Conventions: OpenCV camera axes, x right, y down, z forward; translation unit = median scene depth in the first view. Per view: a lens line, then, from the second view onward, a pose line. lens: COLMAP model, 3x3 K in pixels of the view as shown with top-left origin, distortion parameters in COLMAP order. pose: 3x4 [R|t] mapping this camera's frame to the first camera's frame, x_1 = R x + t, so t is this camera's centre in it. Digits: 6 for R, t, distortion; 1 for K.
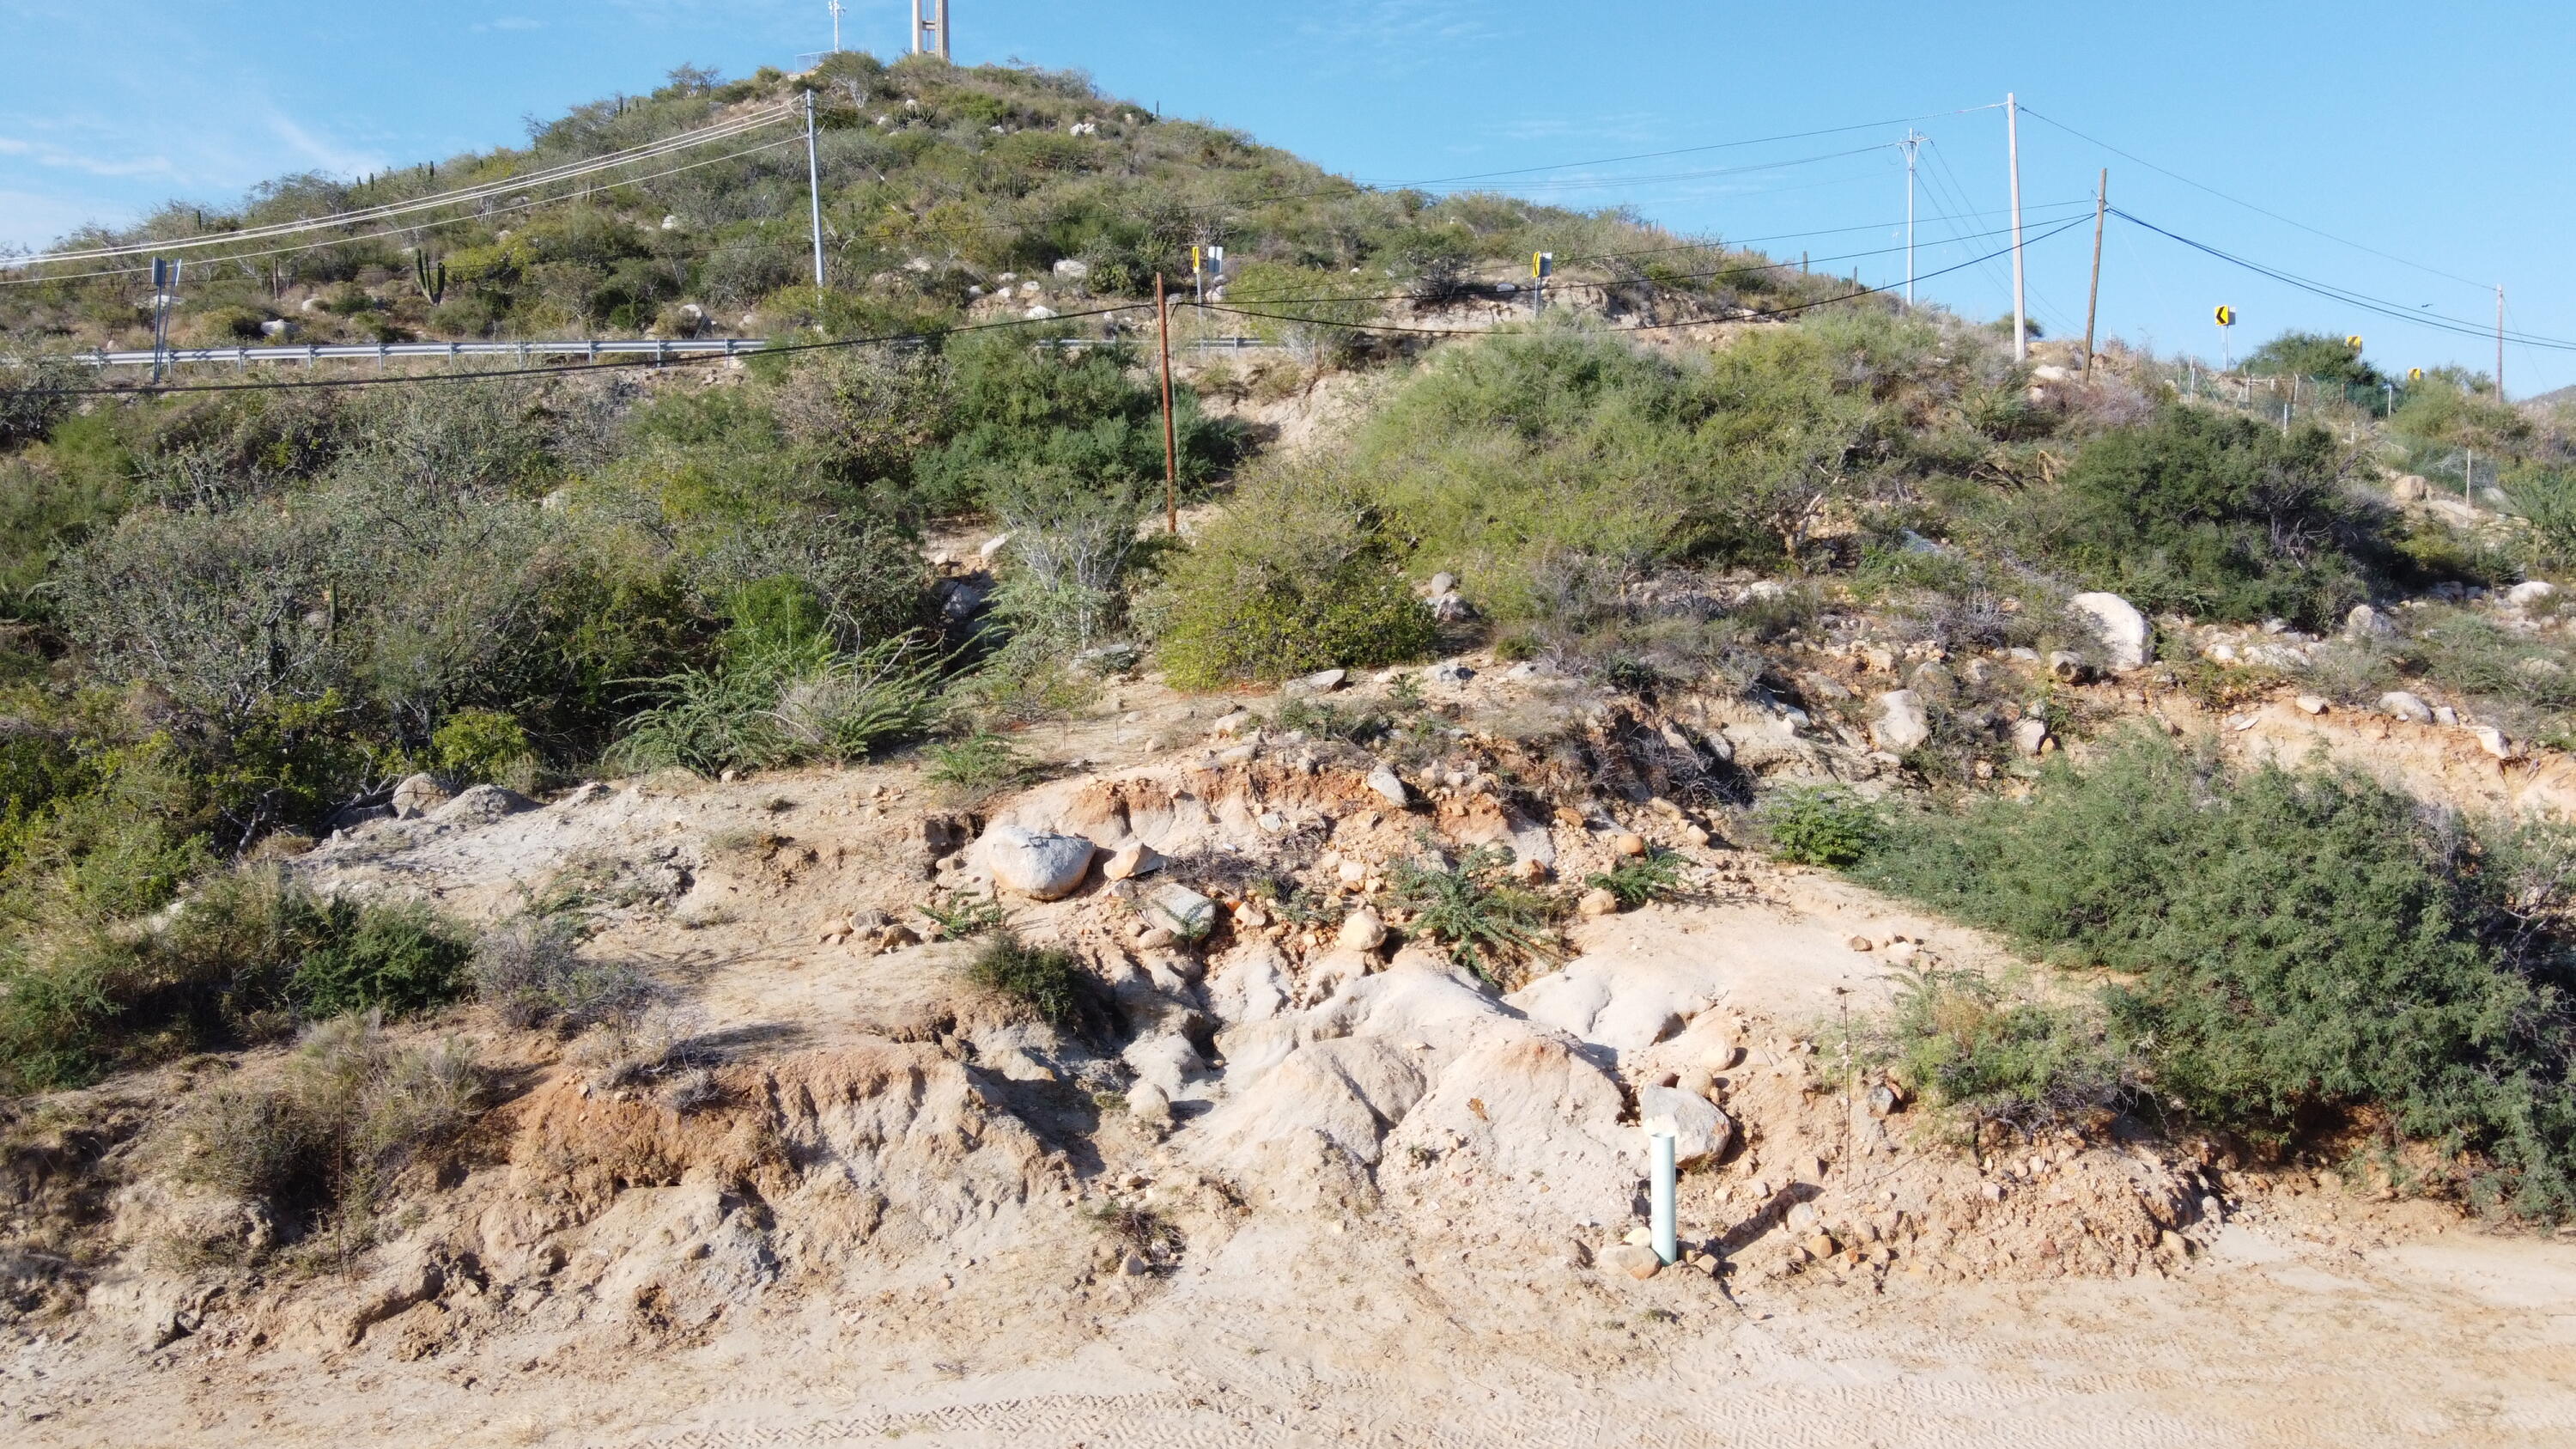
lens RADIAL K [[1984.7, 0, 1277.9], [0, 1984.7, 715.7], [0, 0, 1]] dist [-0.007623, 0.039162]
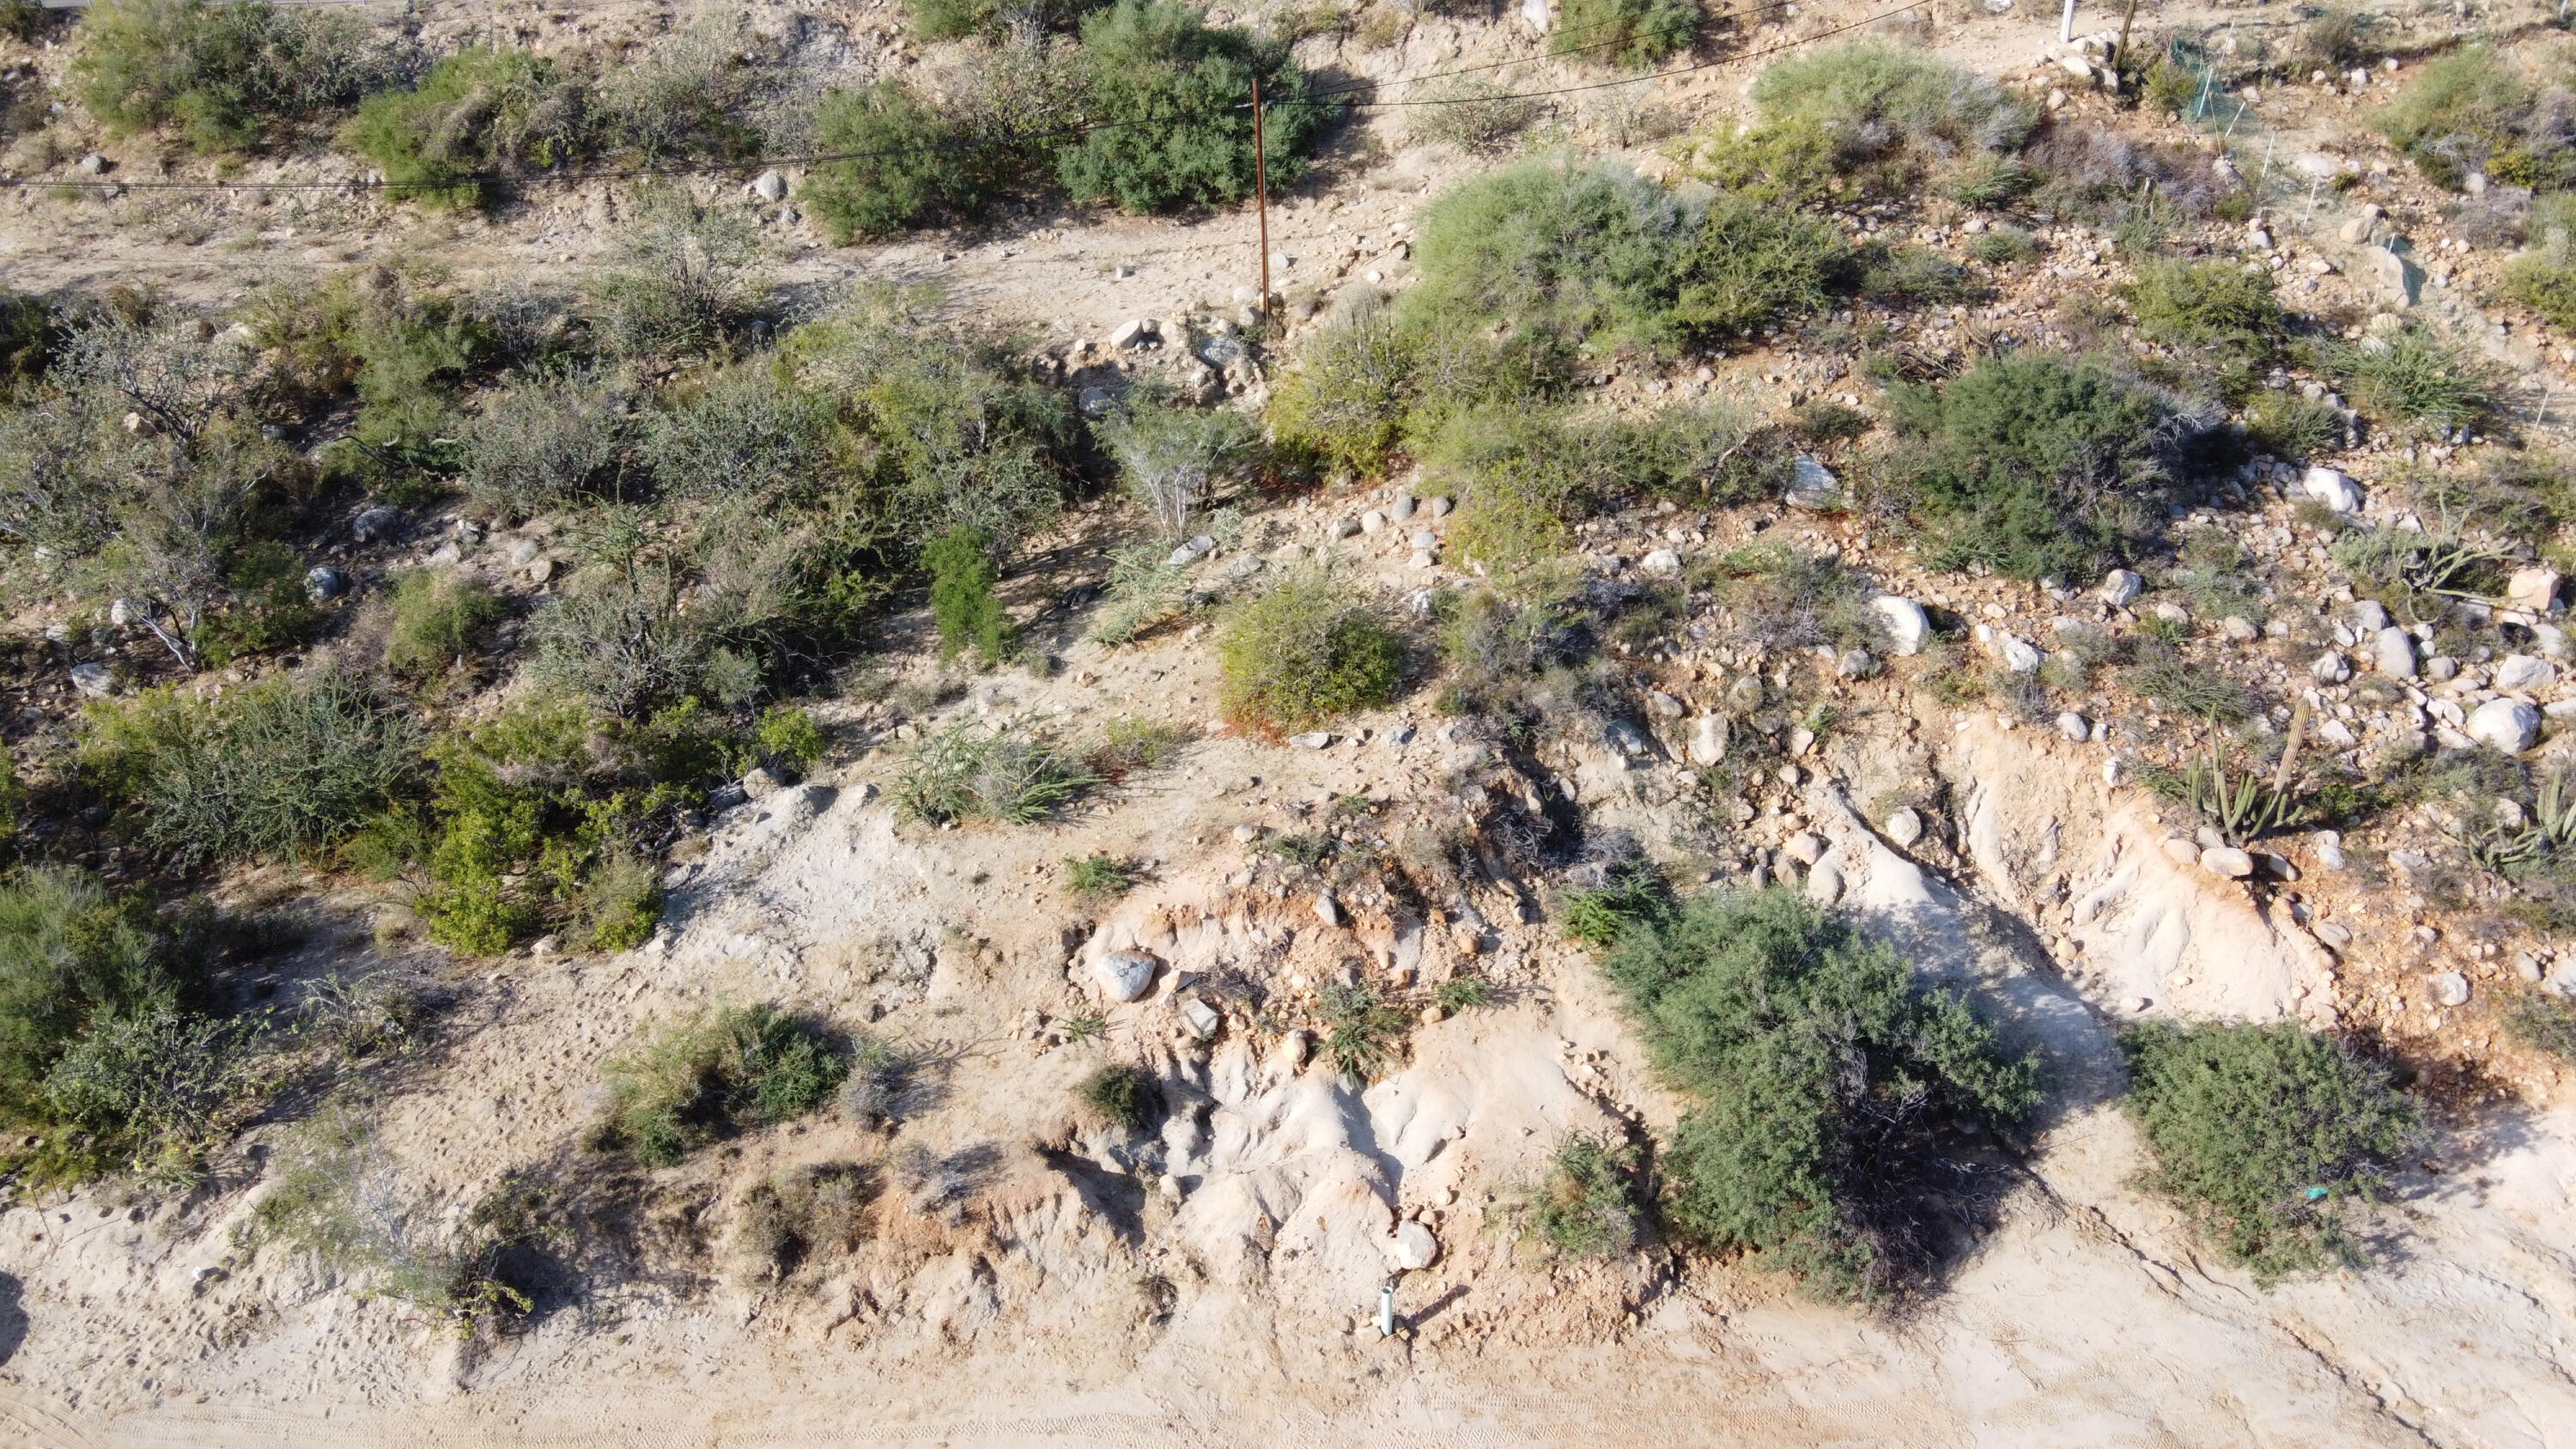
lens RADIAL K [[1984.7, 0, 1277.9], [0, 1984.7, 715.7], [0, 0, 1]] dist [-0.007623, 0.039162]
pose [[0.995619, 0.048710, -0.079816, 0.191527], [-0.007874, 0.894245, 0.447509, -1.193816], [0.093173, -0.444920, 0.890710, -0.621895]]
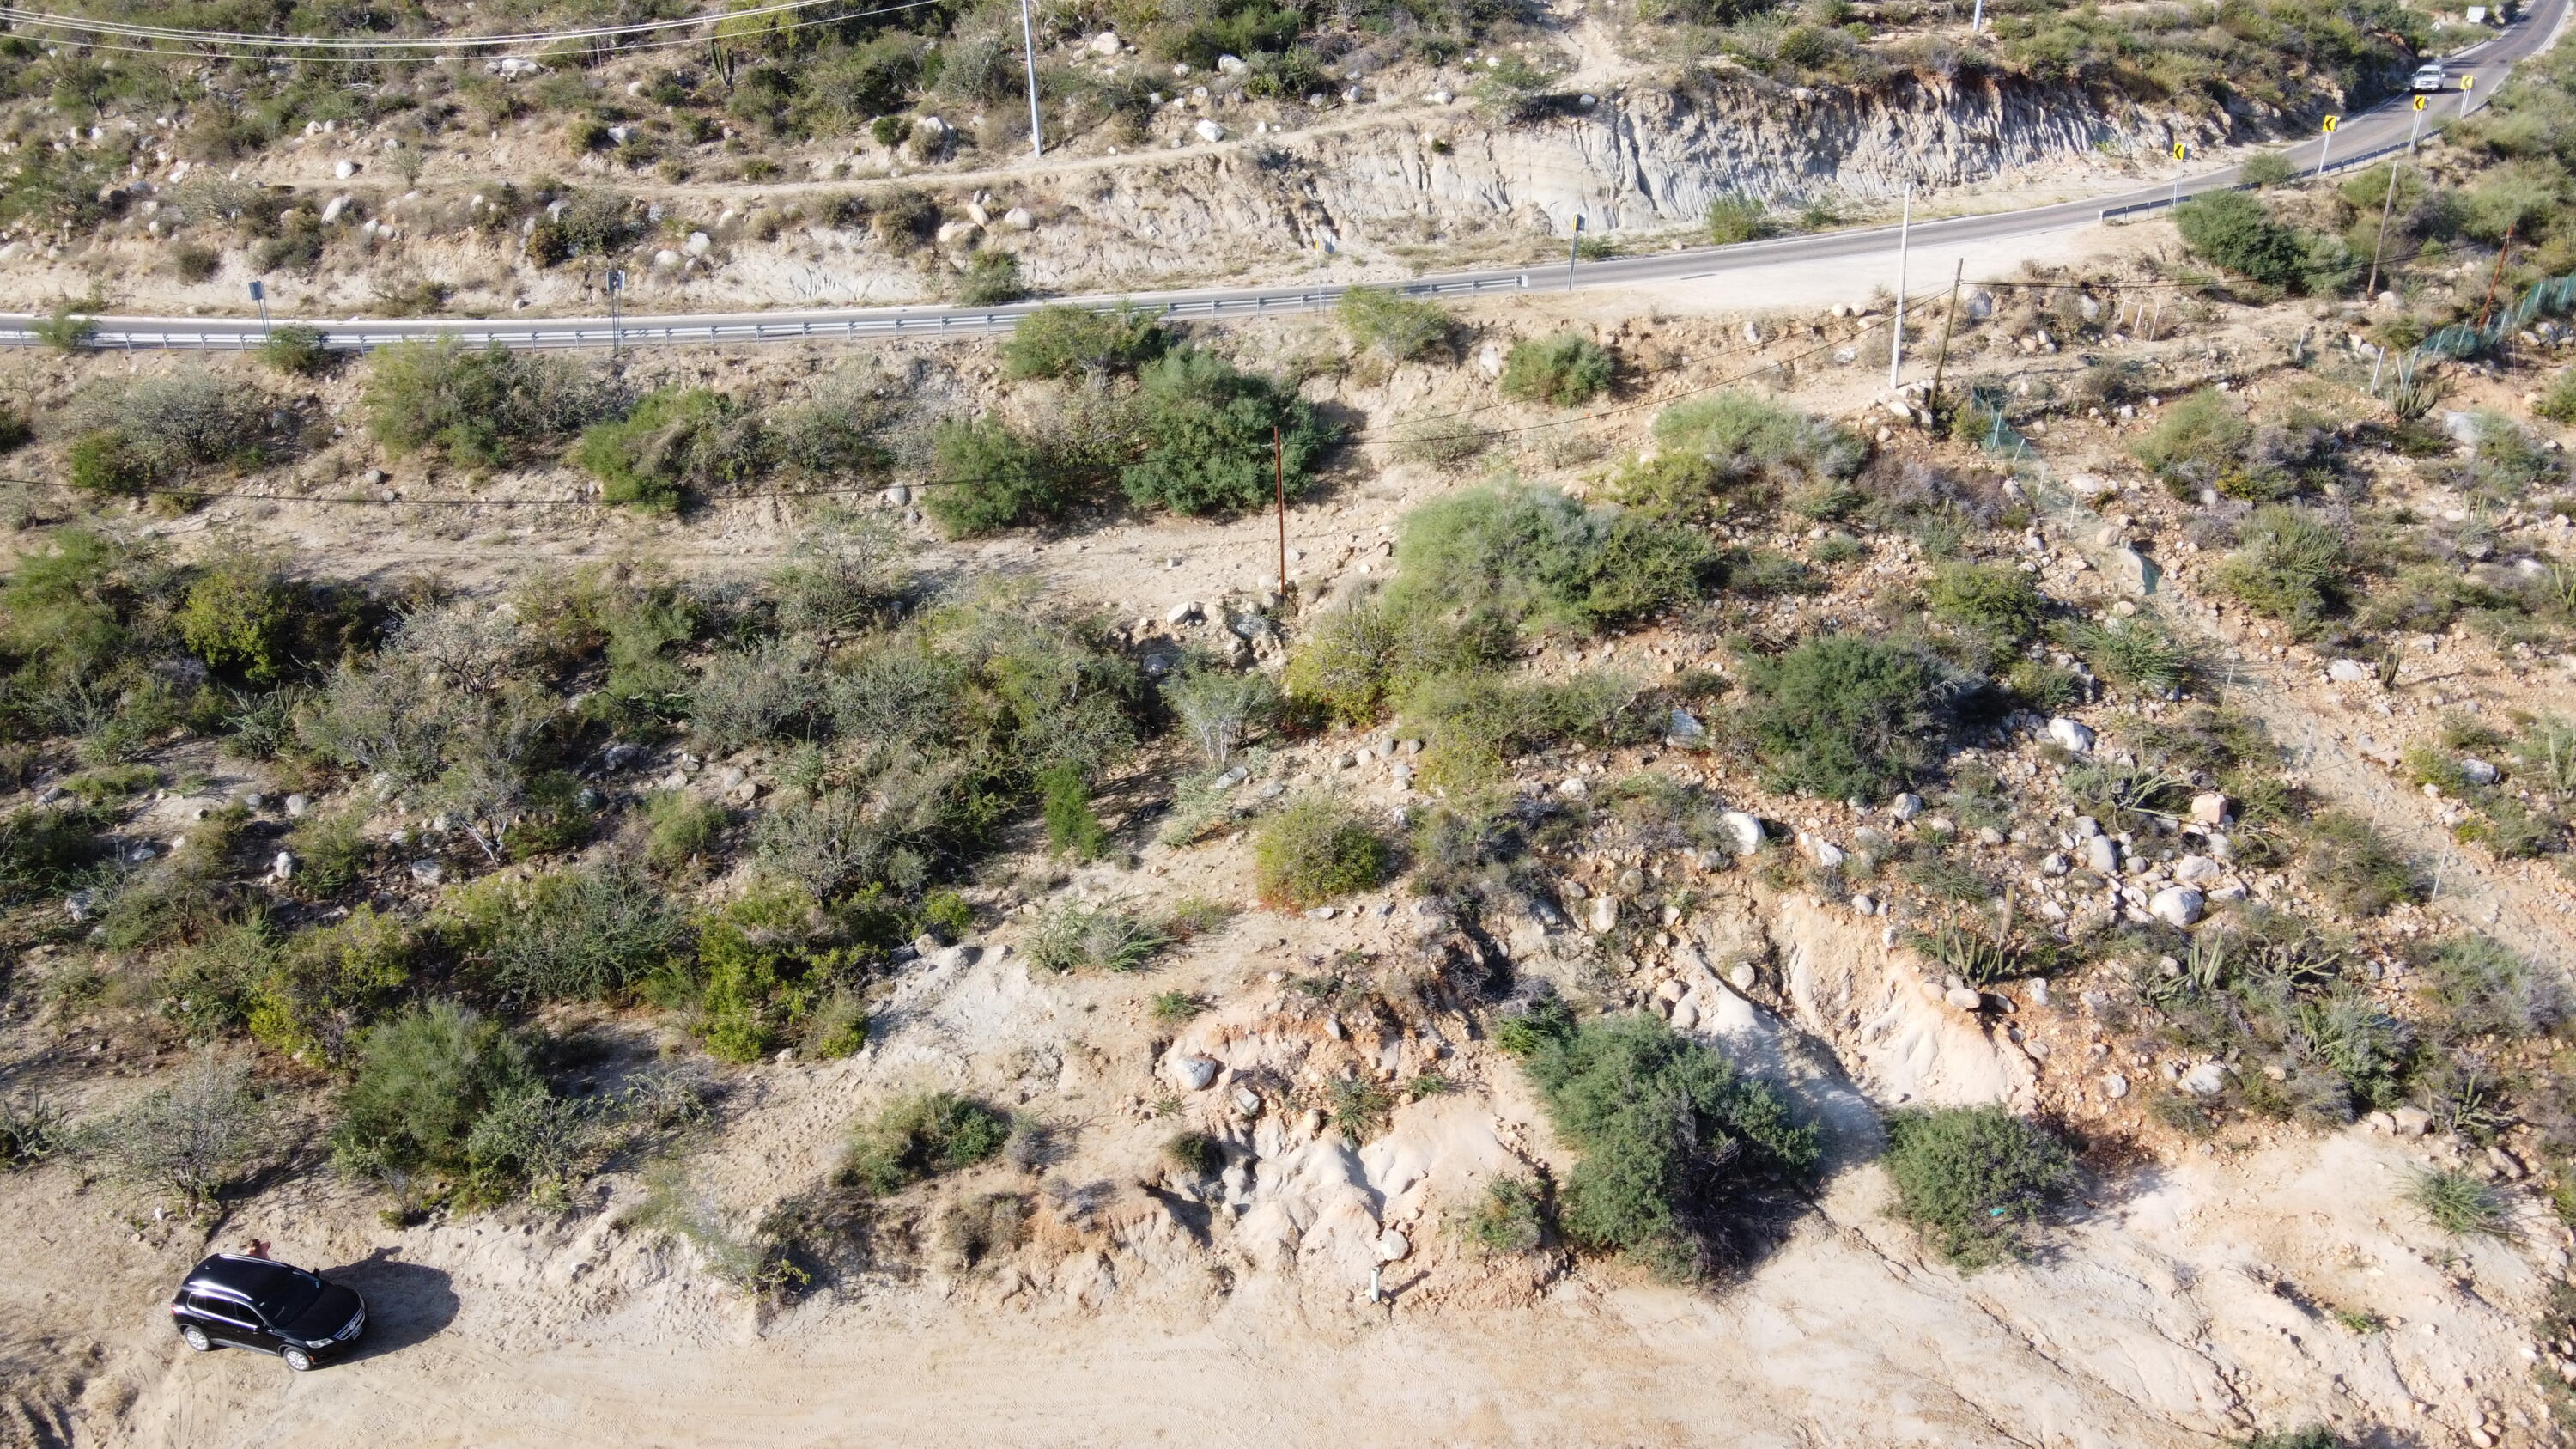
lens RADIAL K [[1984.7, 0, 1277.9], [0, 1984.7, 715.7], [0, 0, 1]] dist [-0.007623, 0.039162]
pose [[0.995798, 0.041599, -0.081578, 0.232862], [-0.010612, 0.937283, 0.348407, -1.619114], [0.090955, -0.346077, 0.933787, -1.615408]]
